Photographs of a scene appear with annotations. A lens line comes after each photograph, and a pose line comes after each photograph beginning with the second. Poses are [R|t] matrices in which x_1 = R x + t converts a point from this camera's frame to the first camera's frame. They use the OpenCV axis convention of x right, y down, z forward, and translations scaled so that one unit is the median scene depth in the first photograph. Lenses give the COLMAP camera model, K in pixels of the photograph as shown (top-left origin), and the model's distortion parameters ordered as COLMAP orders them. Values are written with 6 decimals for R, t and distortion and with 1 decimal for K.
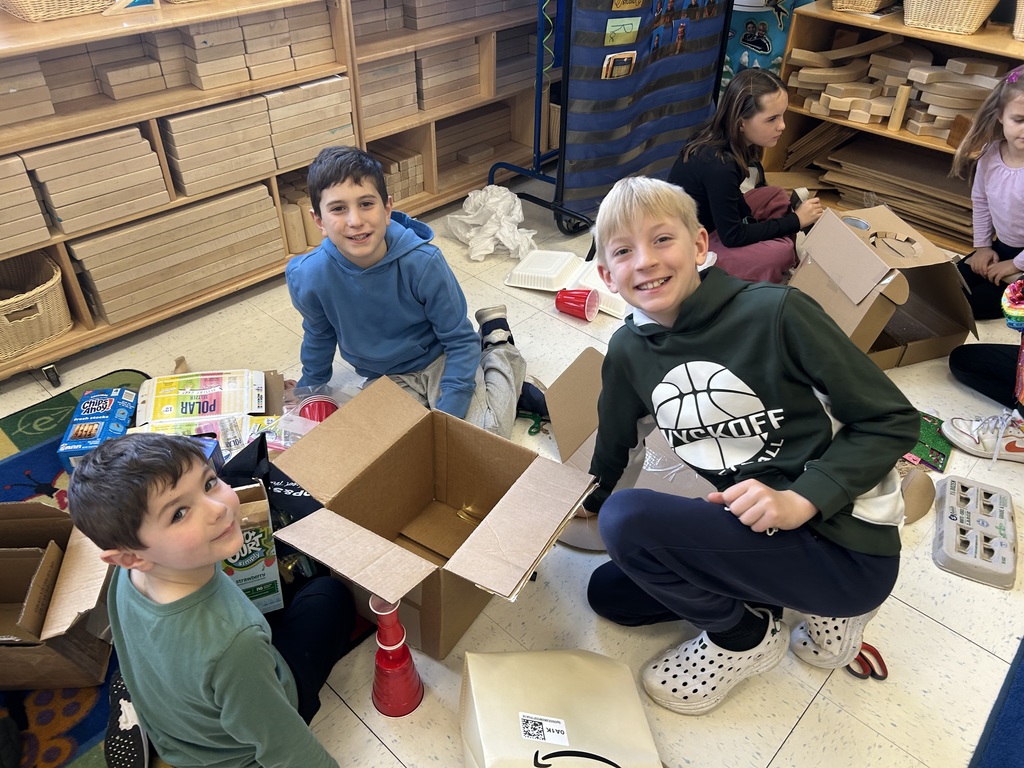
lens RADIAL K [[769.7, 0, 512.0], [0, 769.7, 384.0], [0, 0, 1]] dist [0.052380, -0.043936]
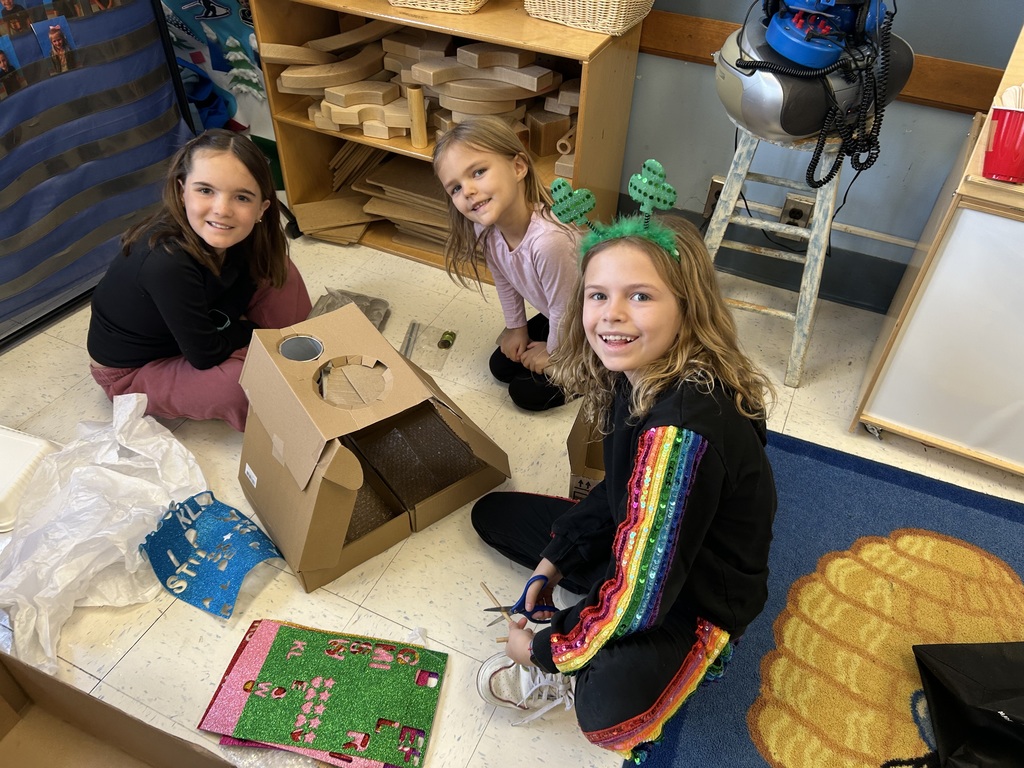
lens RADIAL K [[778.5, 0, 508.1], [0, 778.5, 359.3], [0, 0, 1]] dist [0.059993, -0.057305]
pose [[0.955771, -0.191051, 0.223609, 0.950964], [0.176932, 0.980822, 0.081754, -0.455376], [-0.234940, -0.038574, 0.971244, 0.677541]]
